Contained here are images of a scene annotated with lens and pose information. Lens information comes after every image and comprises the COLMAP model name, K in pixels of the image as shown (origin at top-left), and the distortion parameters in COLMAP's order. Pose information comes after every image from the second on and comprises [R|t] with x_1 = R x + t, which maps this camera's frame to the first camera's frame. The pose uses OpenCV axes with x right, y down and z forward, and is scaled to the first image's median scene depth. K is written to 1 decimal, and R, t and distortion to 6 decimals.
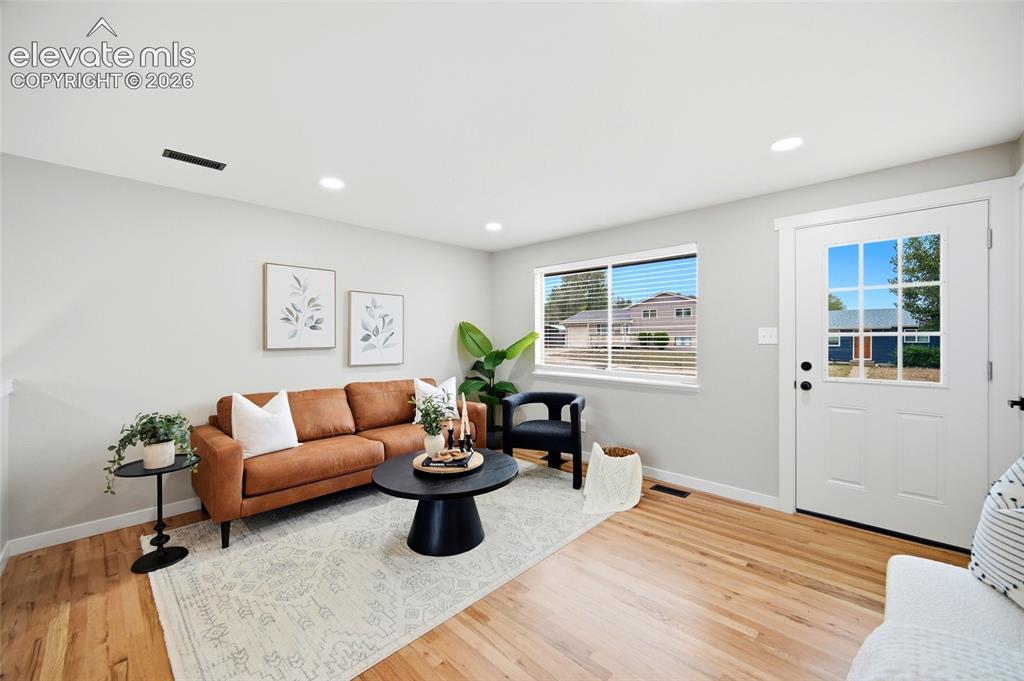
lens RADIAL K [[401.5, 0, 510.9], [0, 401.5, 337.6], [0, 0, 1]] dist [0.001920, 0.000120]
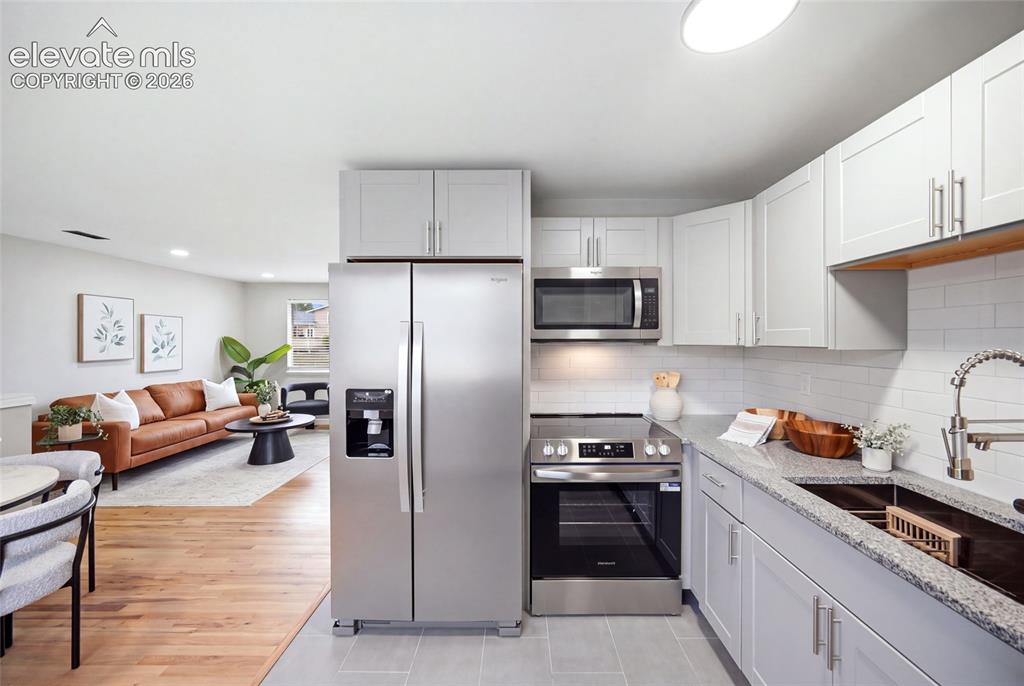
lens RADIAL K [[399.4, 0, 512.0], [0, 399.4, 343.0], [0, 0, 1]] dist [-0.000776, -0.000204]
pose [[0.723044, -0.001757, 0.690800, -0.458355], [-0.002462, 0.999984, 0.005121, -0.036299], [-0.690797, -0.005404, 0.723028, -0.791730]]
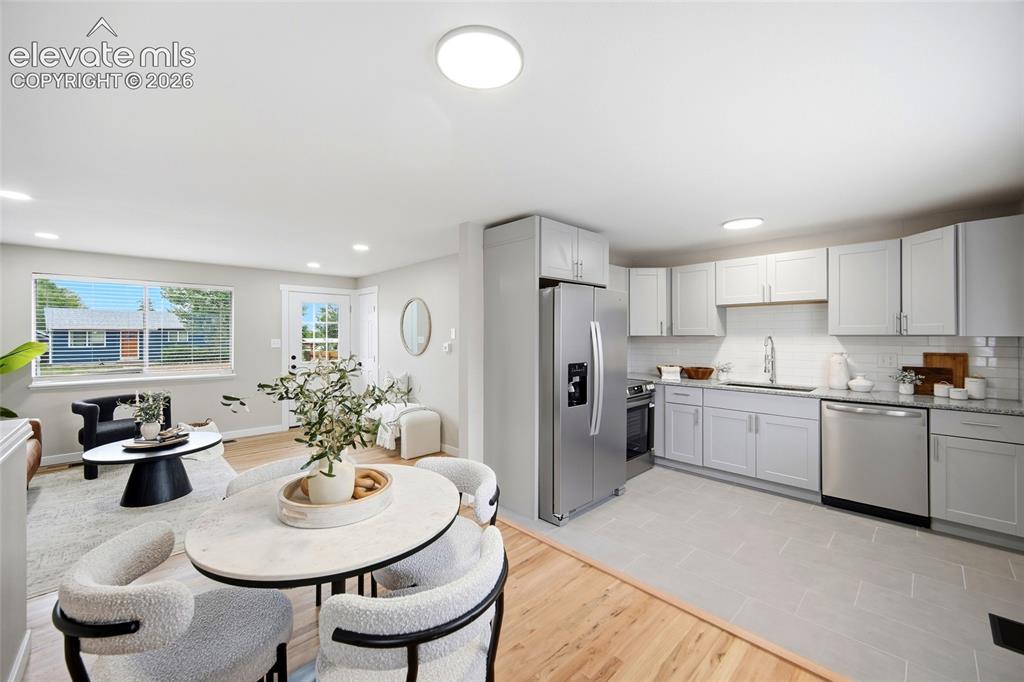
lens RADIAL K [[401.5, 0, 510.9], [0, 401.5, 338.1], [0, 0, 1]] dist [0.001920, 0.000120]
pose [[0.039760, -0.004056, 0.999201, -1.076543], [0.003186, 0.999987, 0.003933, -0.028675], [-0.999204, 0.003027, 0.039773, -0.182267]]
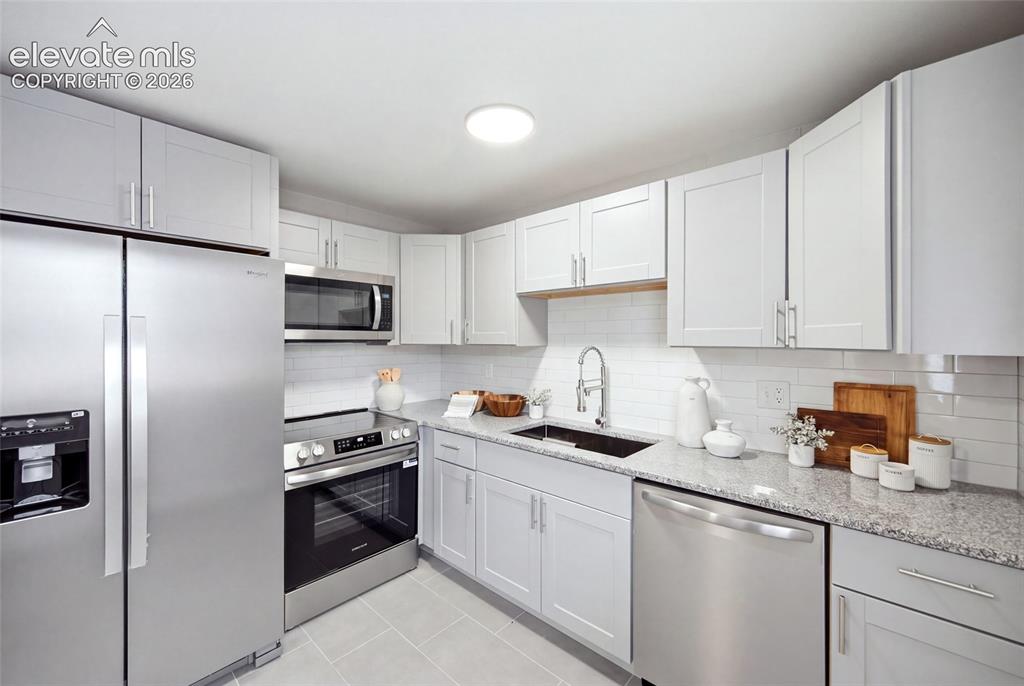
lens RADIAL K [[402.2, 0, 509.0], [0, 402.2, 343.7], [0, 0, 1]] dist [-0.001530, -0.000171]
pose [[-0.017279, -0.006713, 0.999828, -0.587678], [-0.000185, 0.999977, 0.006711, -0.036550], [-0.999851, -0.000069, -0.017279, -0.694267]]
